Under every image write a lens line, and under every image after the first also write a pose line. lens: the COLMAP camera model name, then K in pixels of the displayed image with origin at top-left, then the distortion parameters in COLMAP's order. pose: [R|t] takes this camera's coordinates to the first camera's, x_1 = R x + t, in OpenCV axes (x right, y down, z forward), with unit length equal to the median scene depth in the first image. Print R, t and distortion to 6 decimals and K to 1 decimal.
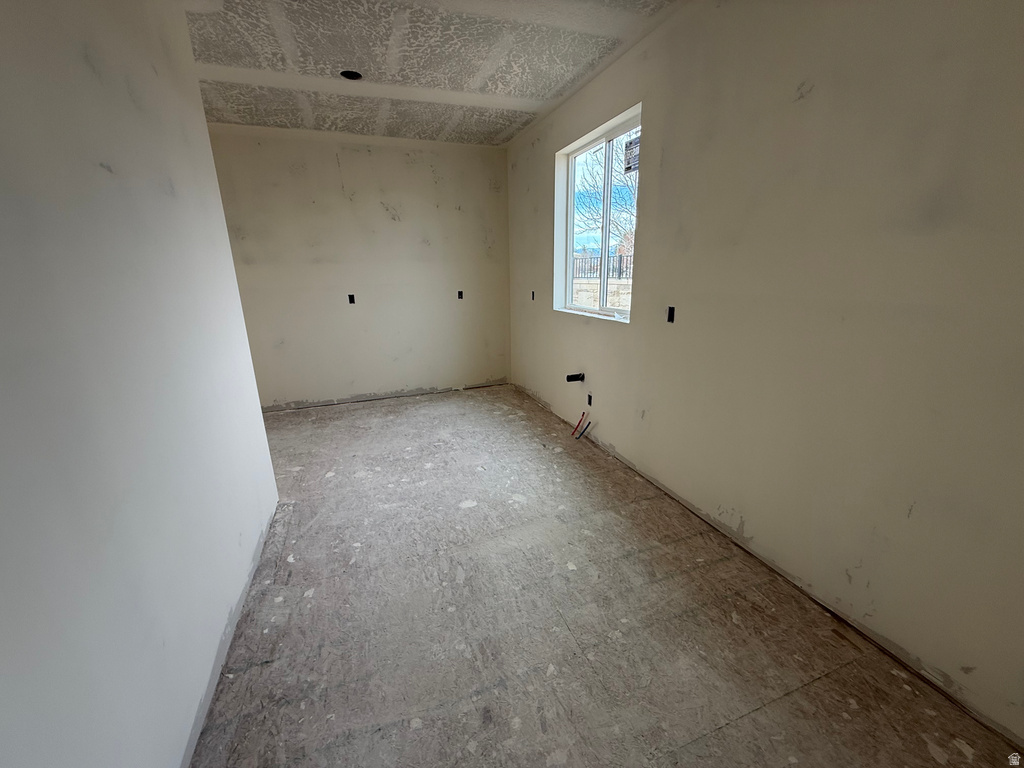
lens RADIAL K [[408.3, 0, 512.3], [0, 408.3, 384.9], [0, 0, 1]] dist [-0.000753, 0.000065]
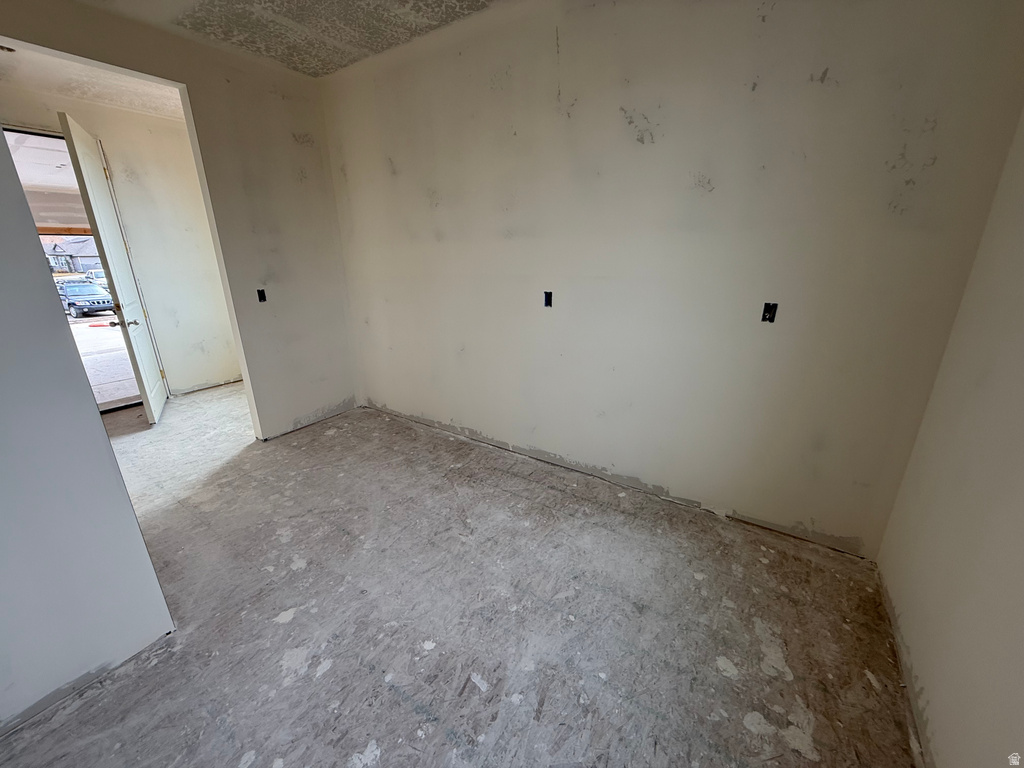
lens RADIAL K [[408.3, 0, 510.0], [0, 408.3, 382.3], [0, 0, 1]] dist [-0.000753, 0.000065]
pose [[0.576336, 0.259249, -0.775001, 0.063333], [-0.220821, 0.962473, 0.157746, -0.180559], [0.786813, 0.080222, 0.611956, 0.624045]]
